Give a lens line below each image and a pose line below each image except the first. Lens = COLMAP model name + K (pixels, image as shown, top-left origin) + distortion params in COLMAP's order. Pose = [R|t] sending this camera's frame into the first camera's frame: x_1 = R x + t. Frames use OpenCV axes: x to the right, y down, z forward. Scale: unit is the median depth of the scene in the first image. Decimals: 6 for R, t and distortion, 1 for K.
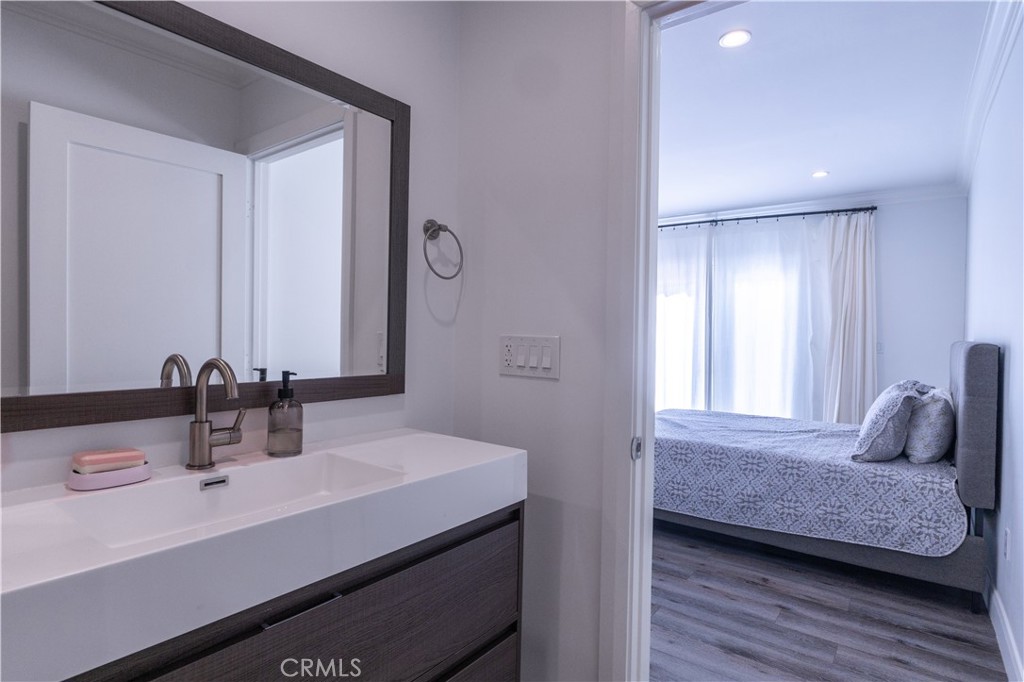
lens RADIAL K [[538.2, 0, 513.0], [0, 538.2, 341.0], [0, 0, 1]] dist [-0.005675, 0.001845]
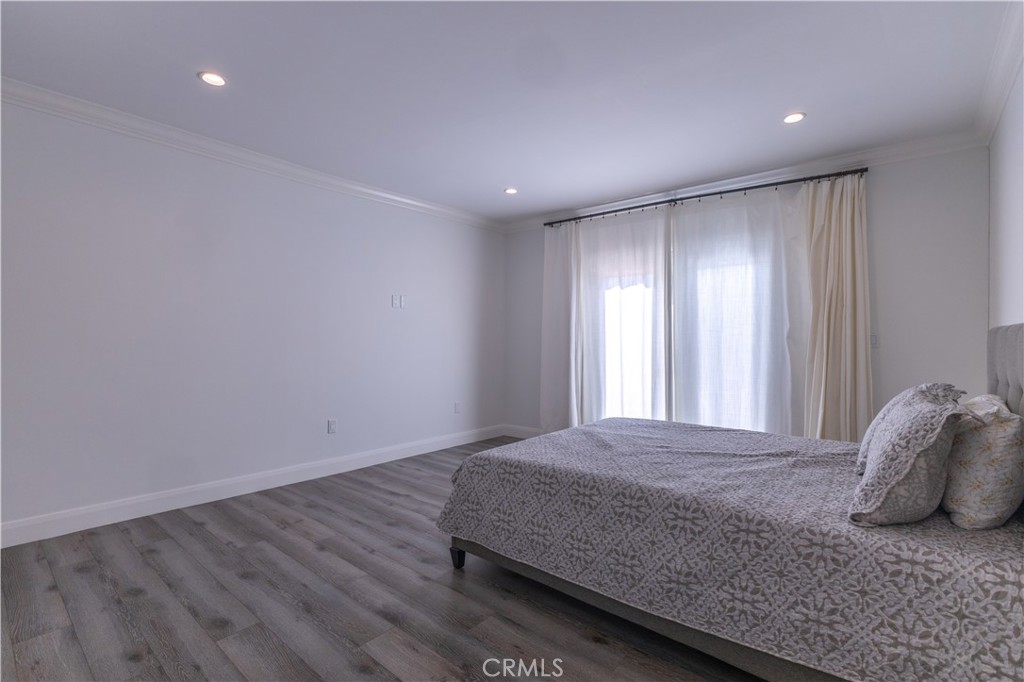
lens RADIAL K [[470.8, 0, 504.6], [0, 470.8, 340.6], [0, 0, 1]] dist [0.005282, -0.002832]
pose [[0.998931, -0.009985, -0.045145, 0.260569], [0.009406, 0.999871, -0.013032, 0.025804], [0.045269, 0.012594, 0.998895, 0.436094]]
